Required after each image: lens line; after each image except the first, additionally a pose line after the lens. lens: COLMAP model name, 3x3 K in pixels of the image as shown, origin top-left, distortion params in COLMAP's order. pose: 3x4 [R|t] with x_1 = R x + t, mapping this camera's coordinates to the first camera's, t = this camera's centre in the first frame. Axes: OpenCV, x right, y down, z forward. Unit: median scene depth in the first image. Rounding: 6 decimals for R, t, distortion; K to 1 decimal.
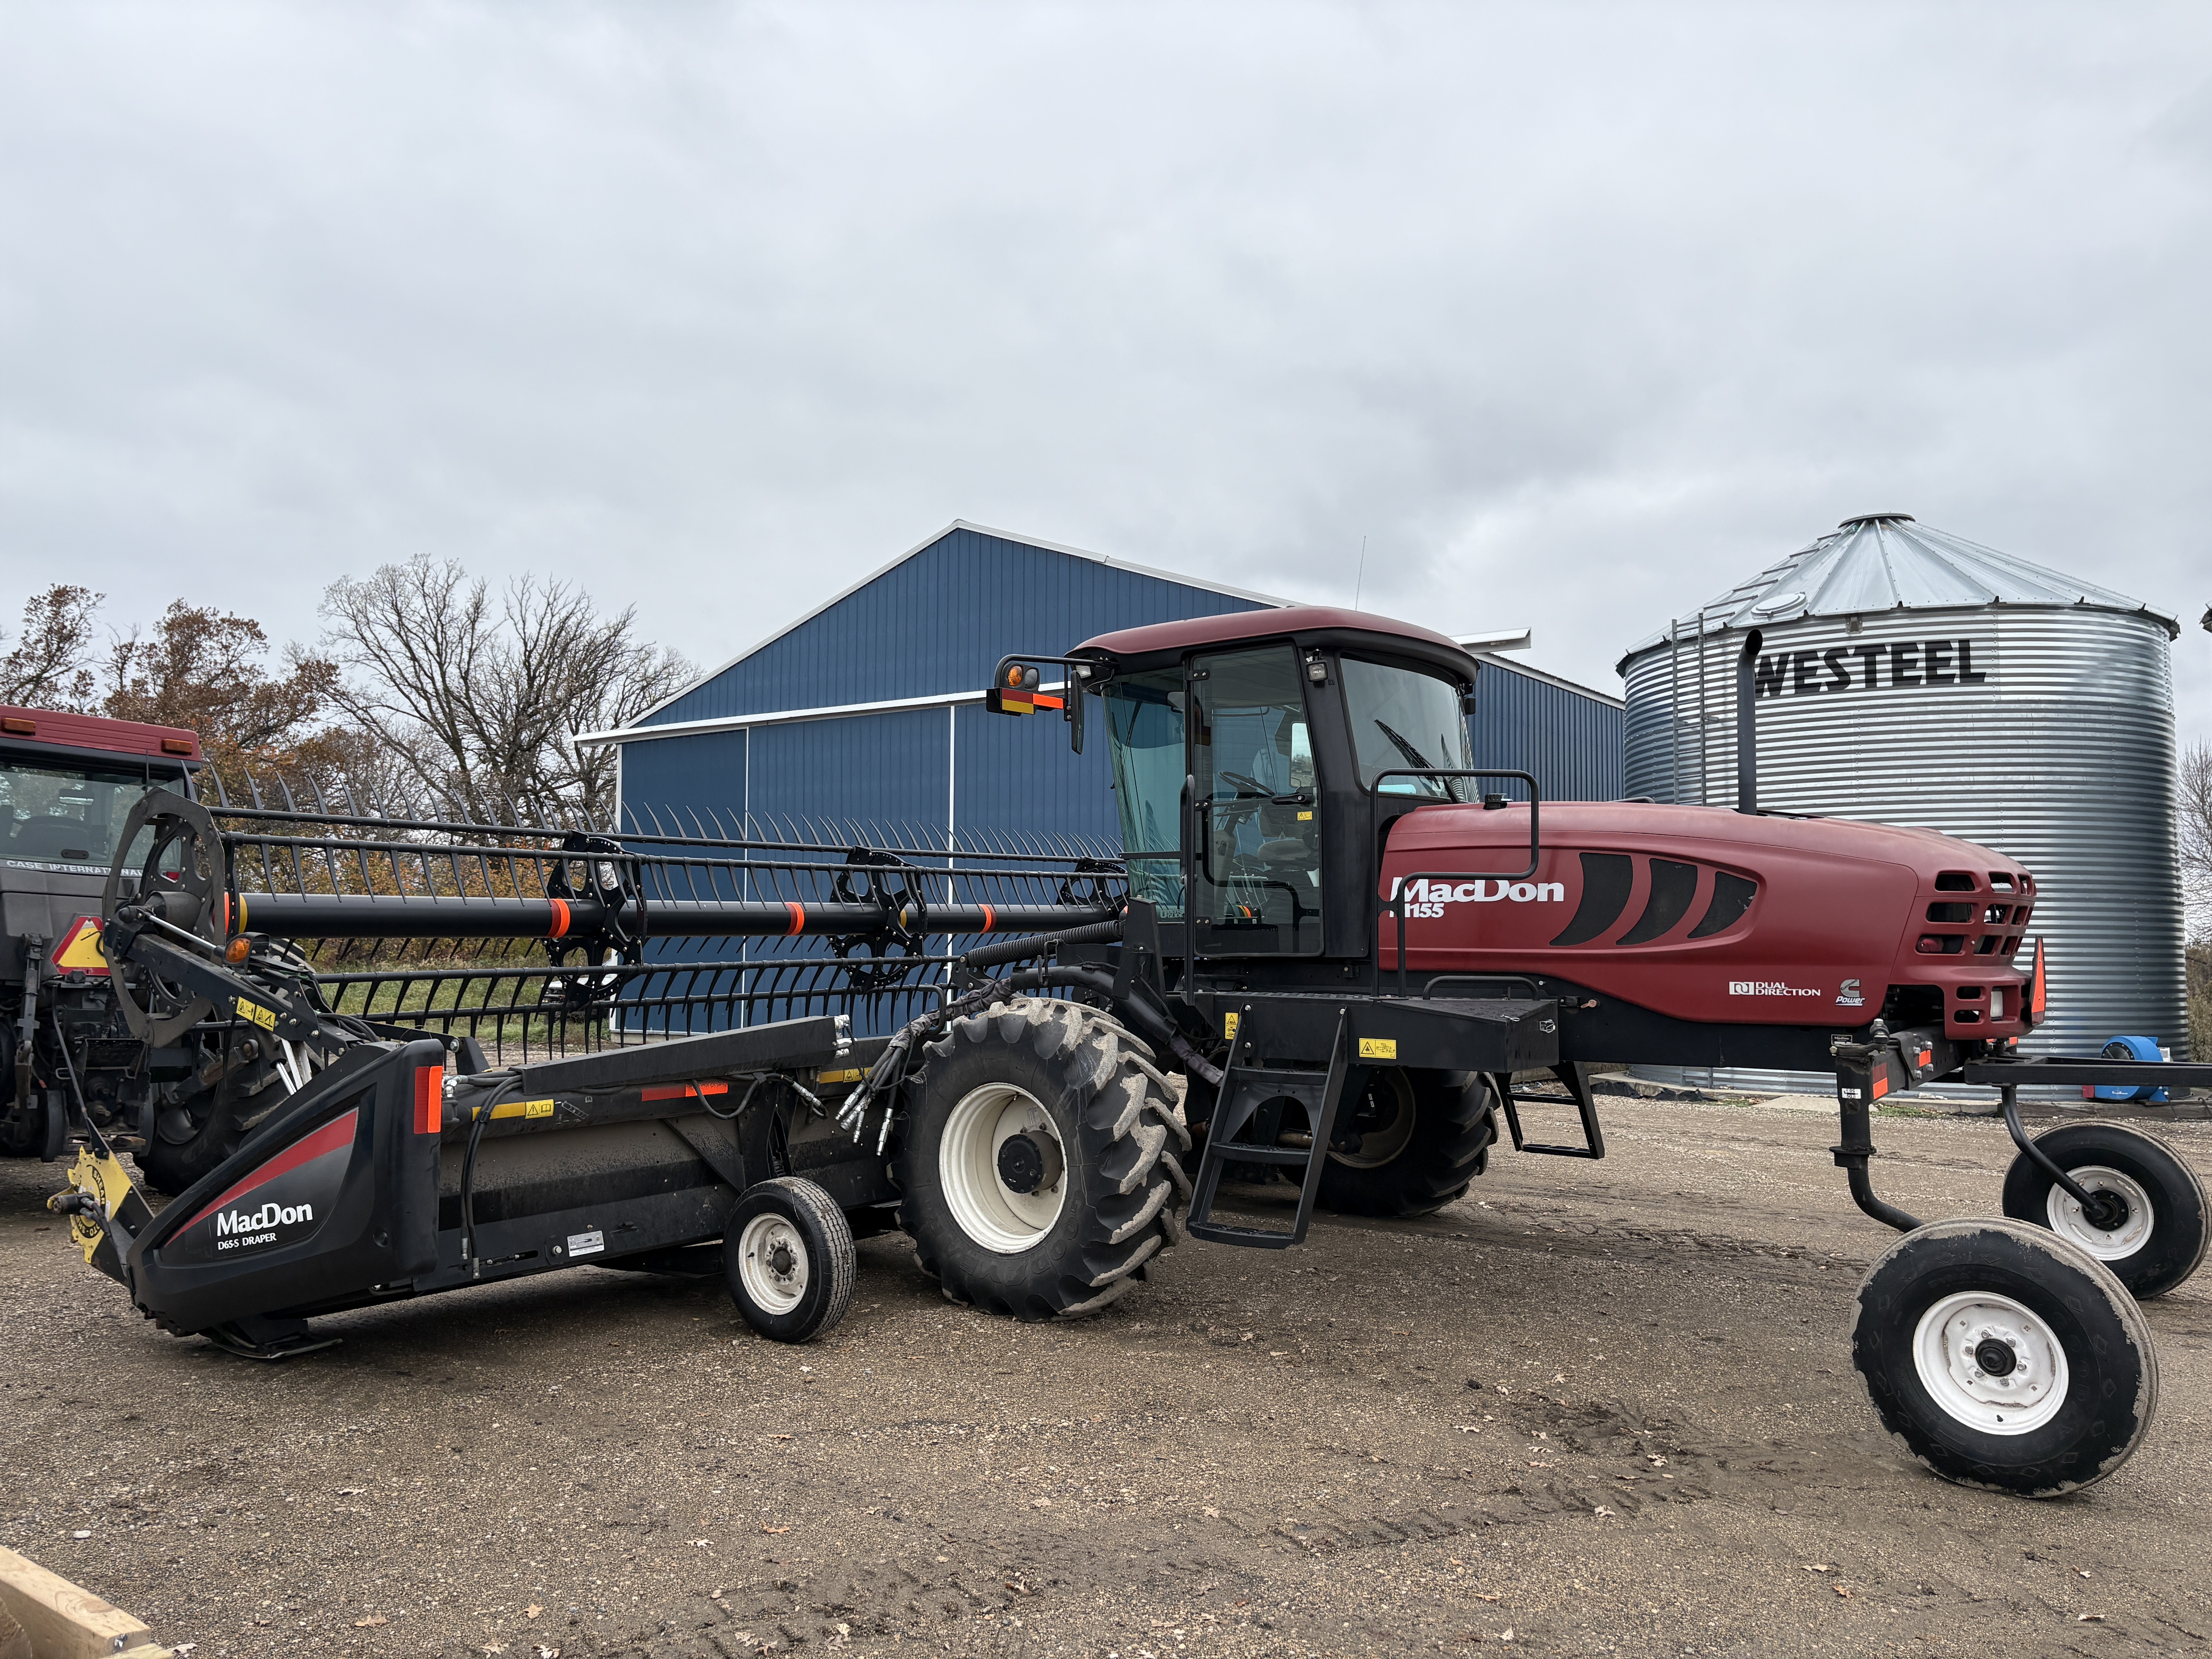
lens RADIAL K [[1642.1, 0, 1106.0], [0, 1642.1, 829.5], [0, 0, 1]] dist [0.044125, 0.000979]
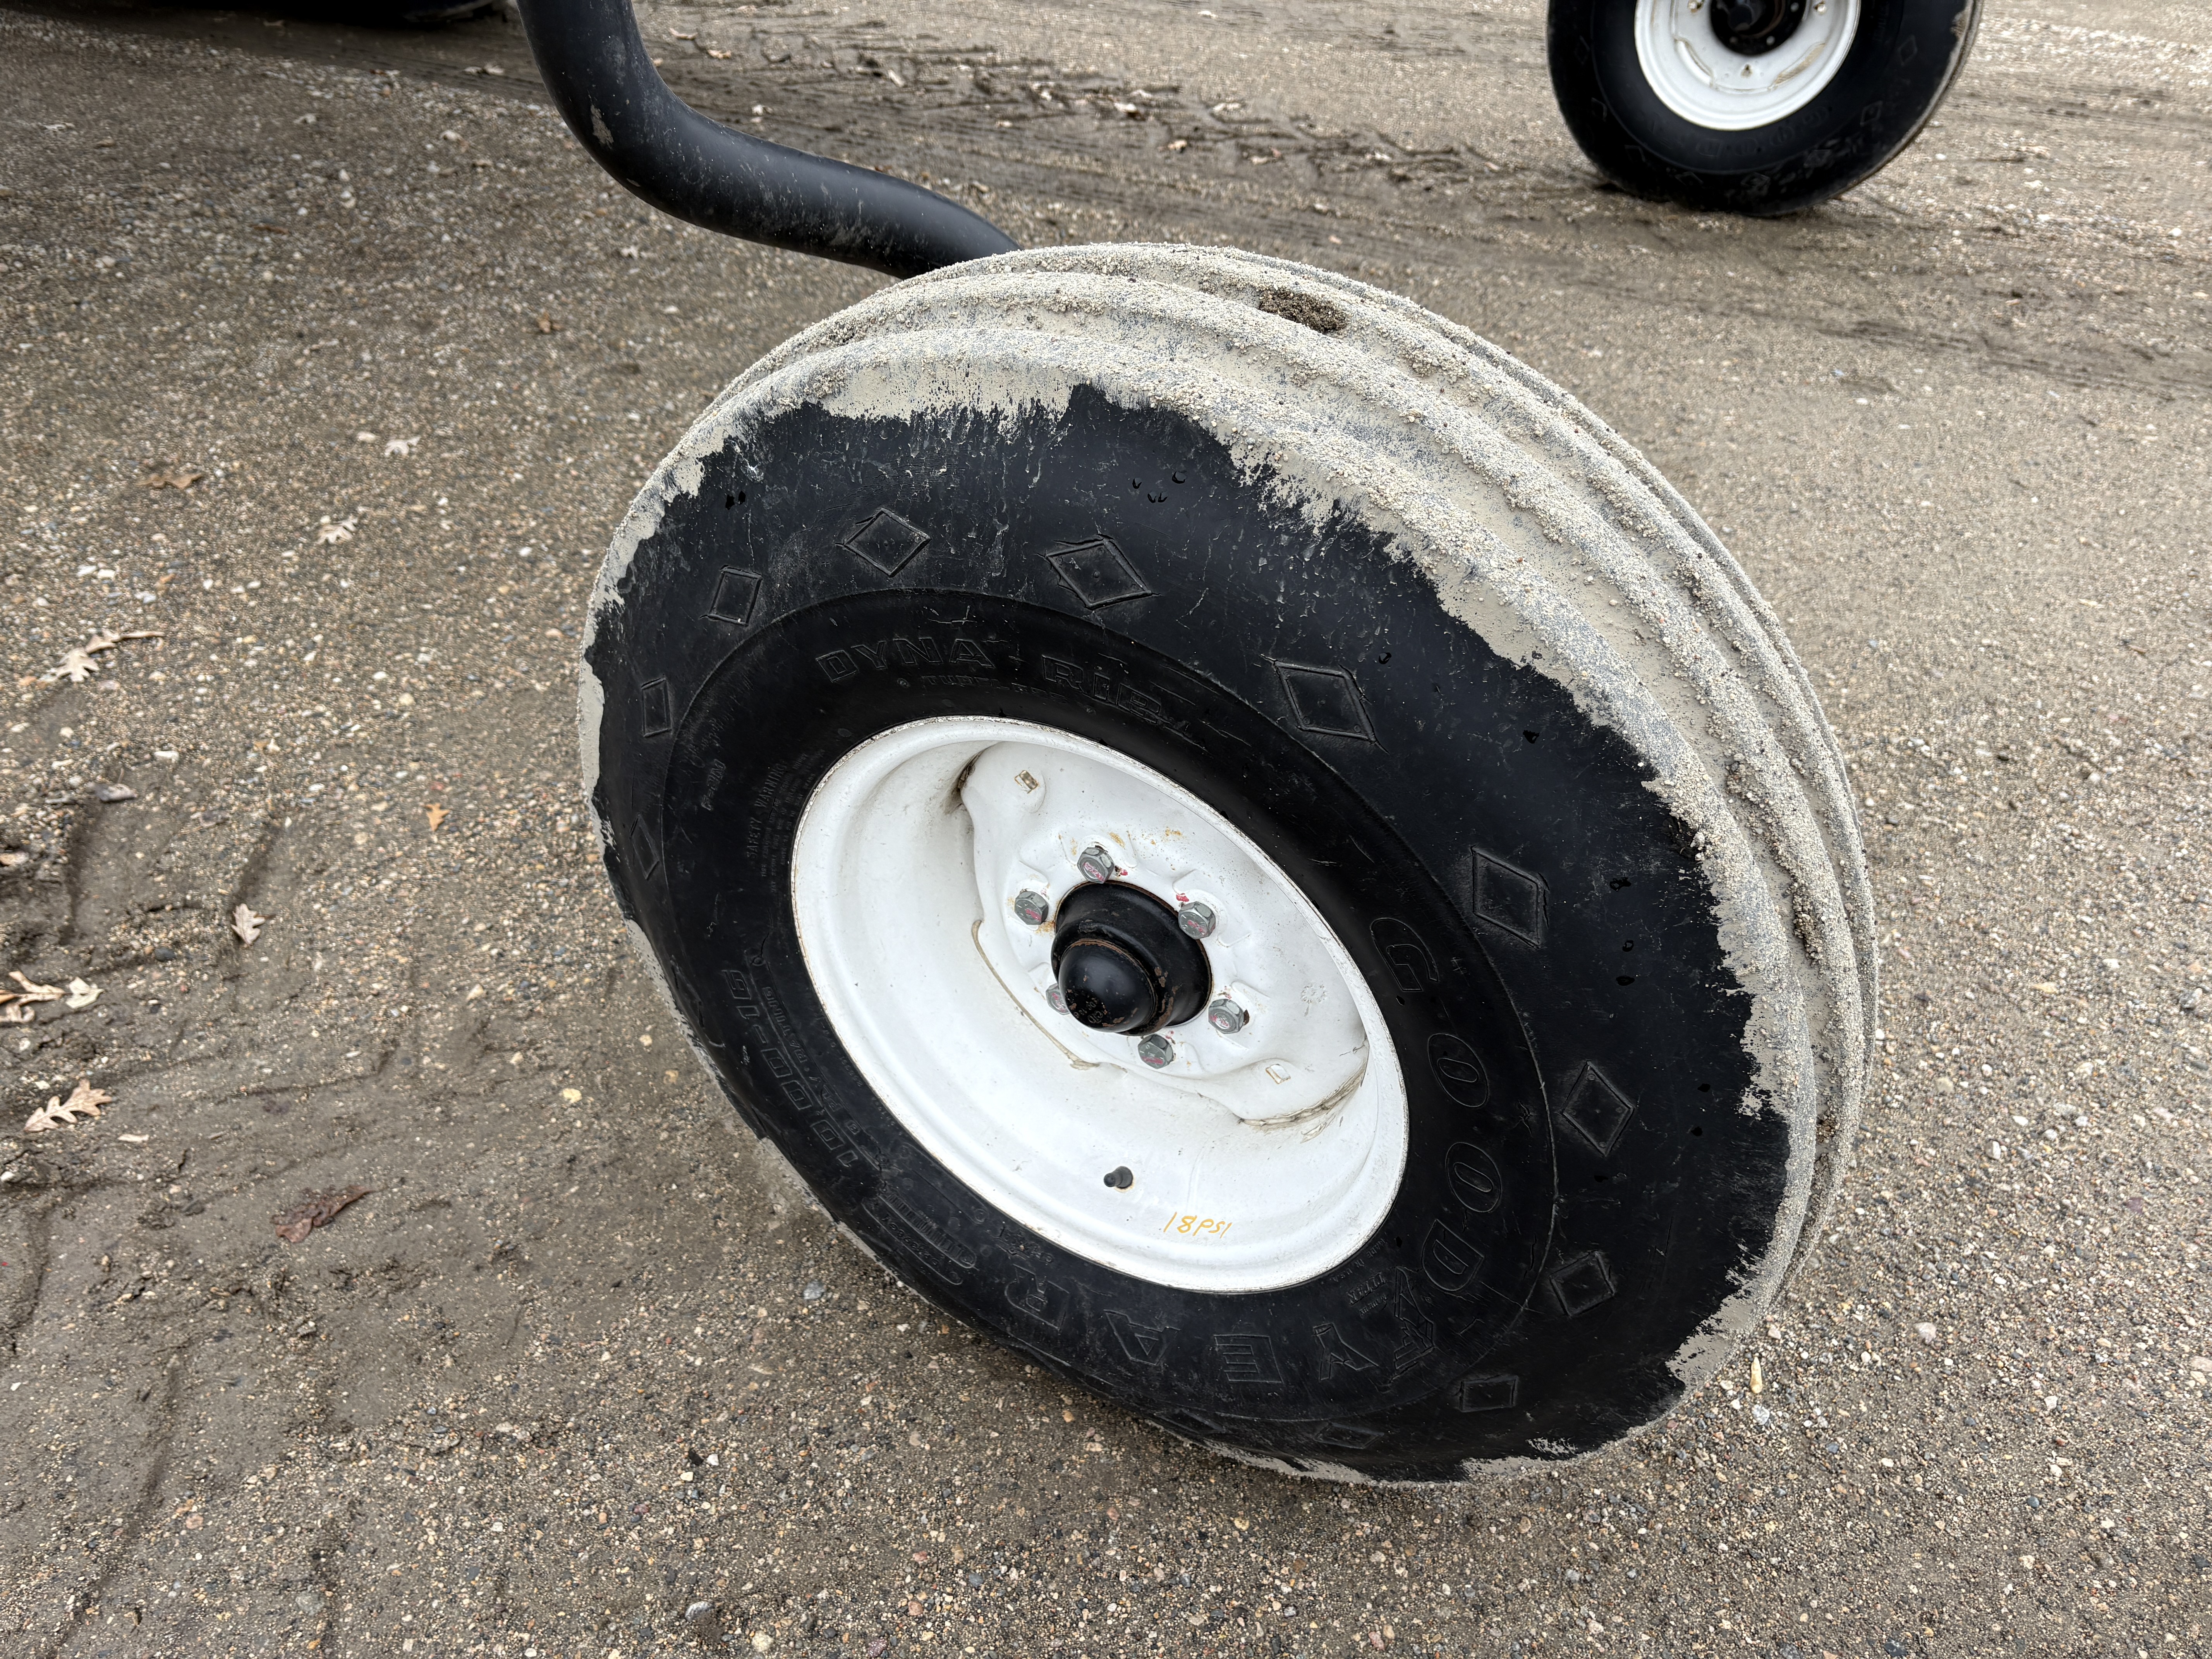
lens RADIAL K [[1674.2, 0, 1105.7], [0, 1674.2, 747.8], [0, 0, 1]] dist [0.048718, 0.000618]
pose [[0.978200, -0.102830, 0.180416, 0.489385], [-0.030335, 0.788716, 0.614009, 0.169535], [-0.205436, -0.606096, 0.768403, 0.849062]]
